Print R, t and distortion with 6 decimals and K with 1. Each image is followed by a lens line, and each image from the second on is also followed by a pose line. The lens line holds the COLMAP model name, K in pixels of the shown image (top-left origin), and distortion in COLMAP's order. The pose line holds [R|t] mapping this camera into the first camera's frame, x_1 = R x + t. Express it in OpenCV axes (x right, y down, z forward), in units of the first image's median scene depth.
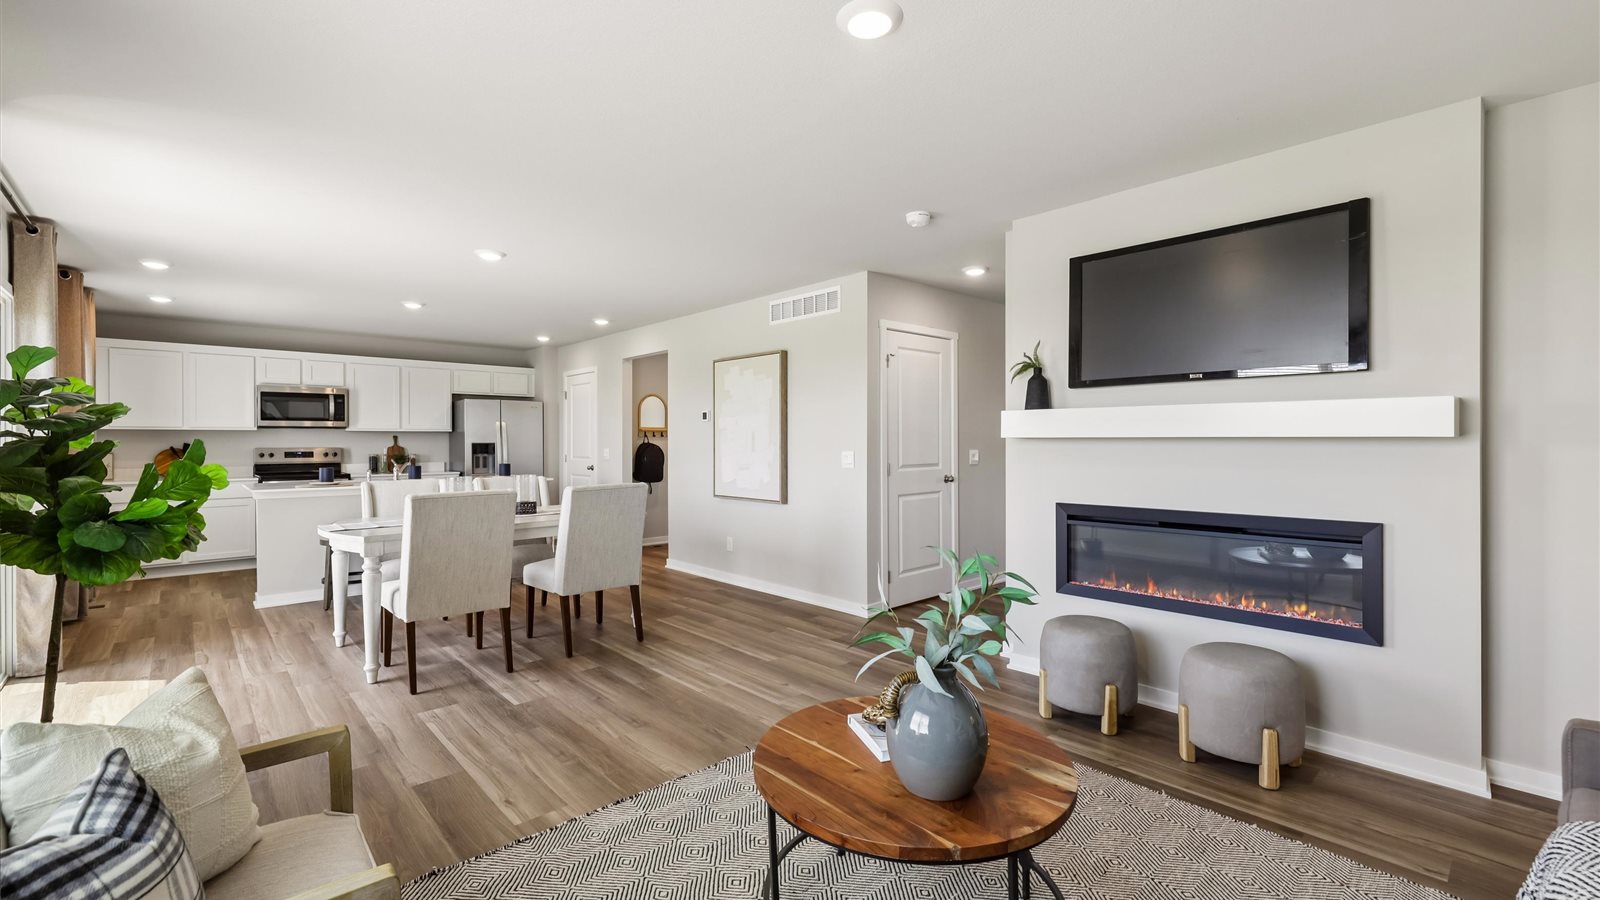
lens RADIAL K [[692.0, 0, 809.8], [0, 692.0, 444.9], [0, 0, 1]] dist [0.001933, 0.000553]
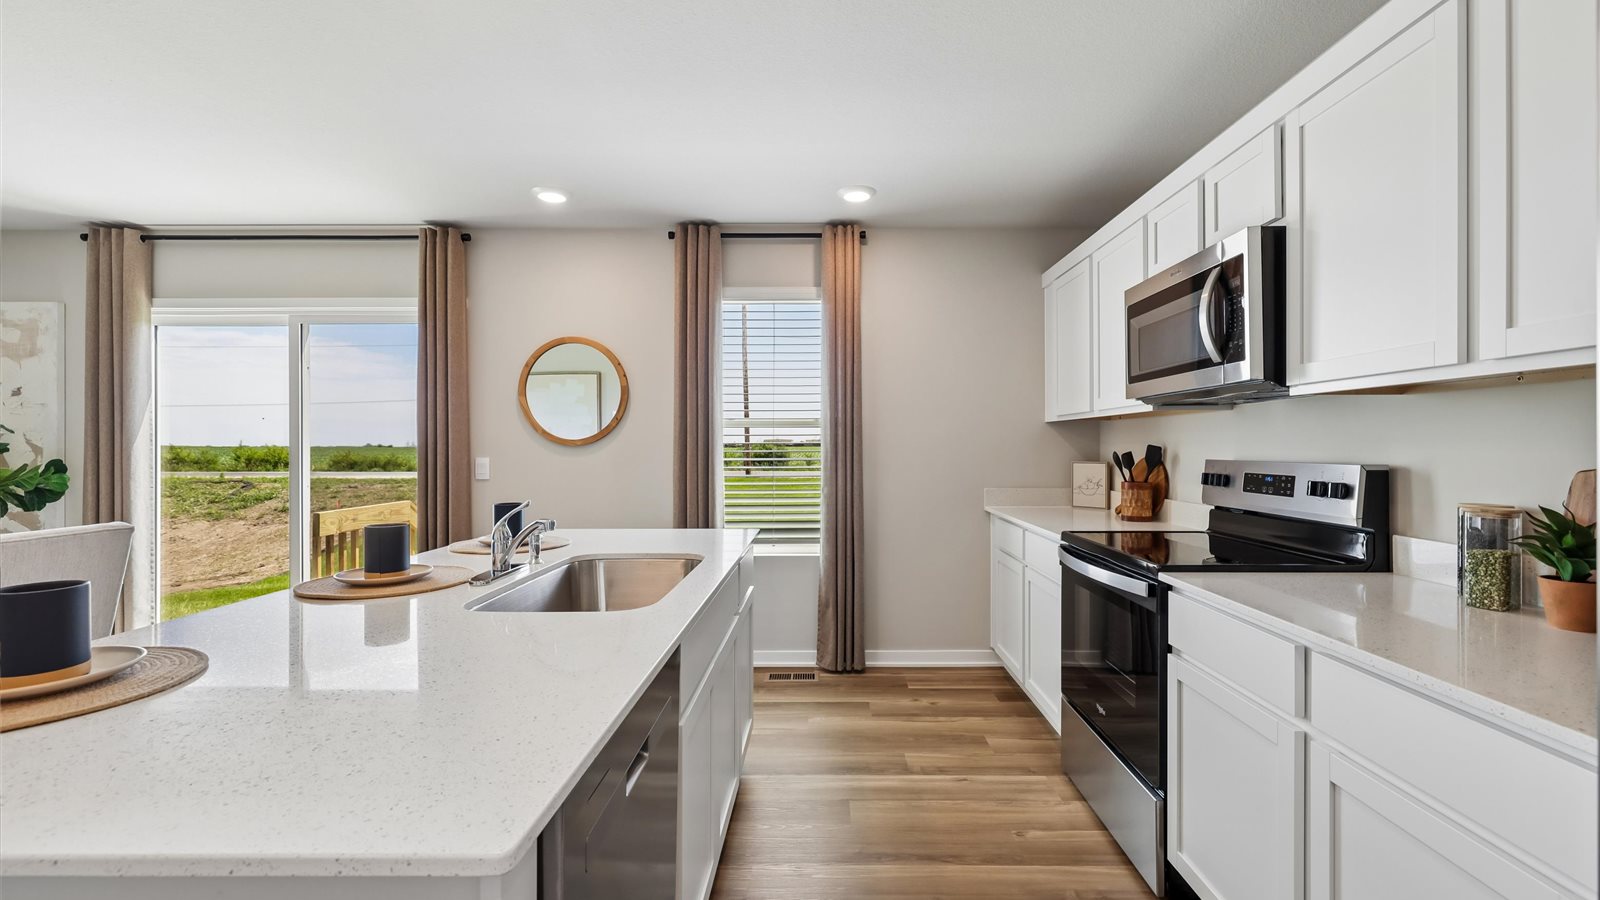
lens RADIAL K [[692.0, 0, 809.8], [0, 692.0, 444.9], [0, 0, 1]] dist [0.001933, 0.000553]
pose [[-0.686113, 0.001502, -0.727494, -0.383147], [-0.001745, 0.999992, 0.003710, -0.003780], [0.727493, 0.003815, -0.686104, 1.067613]]
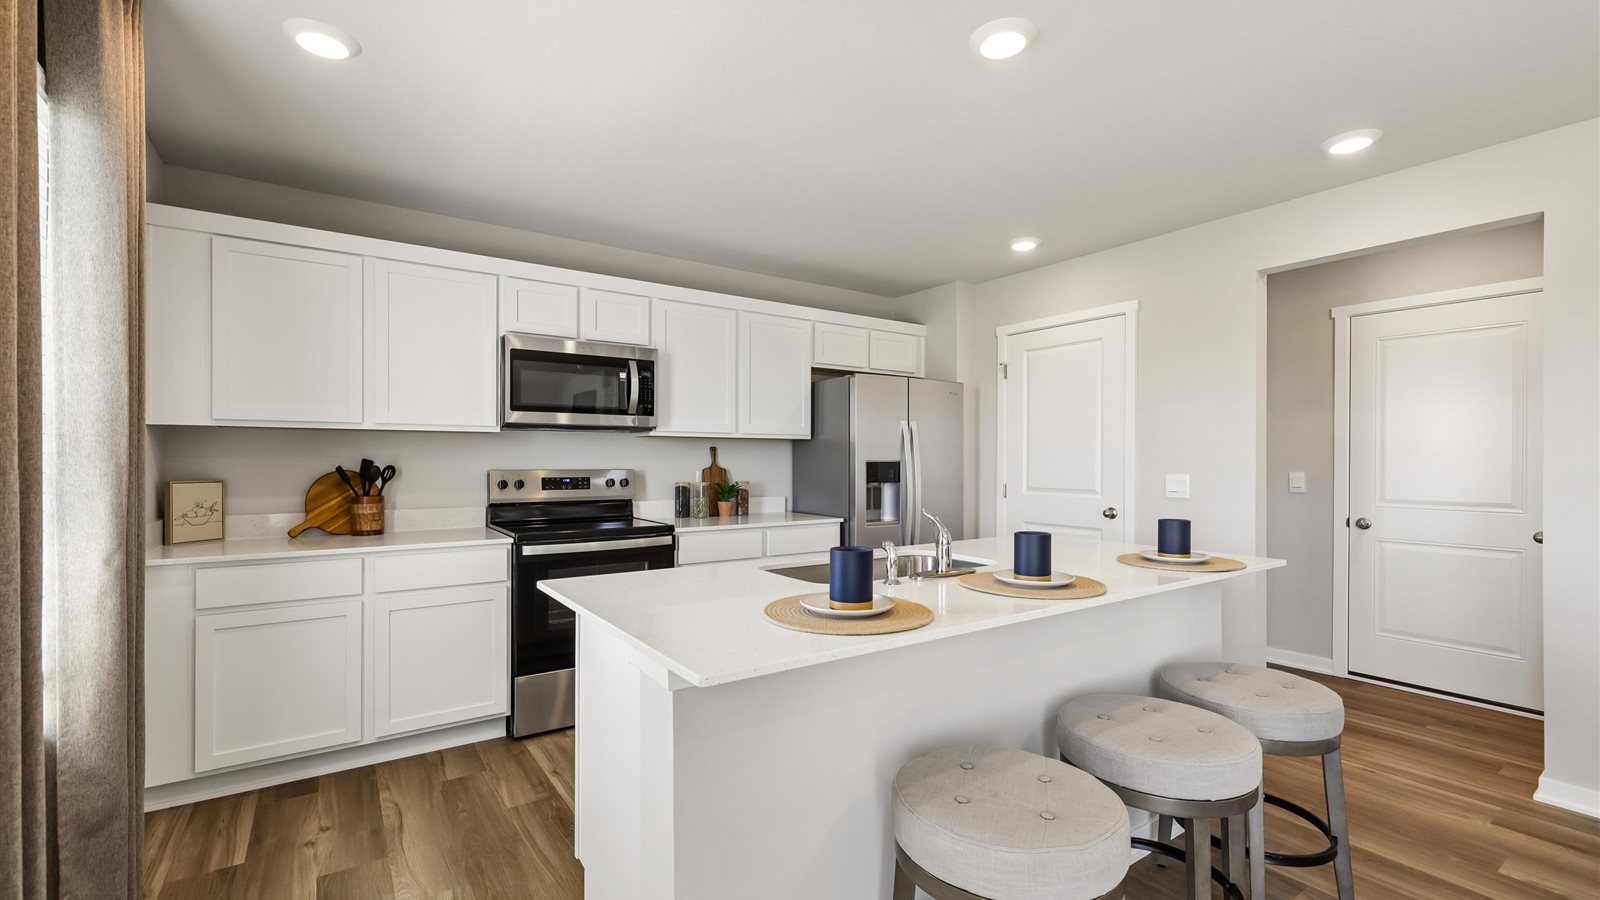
lens RADIAL K [[681.0, 0, 798.1], [0, 681.0, 460.3], [0, 0, 1]] dist [-0.001803, -0.000087]
pose [[0.990615, 0.002868, -0.136655, -0.509546], [-0.003612, 0.999980, -0.005200, -0.000548], [0.136637, 0.005644, 0.990605, 0.543612]]
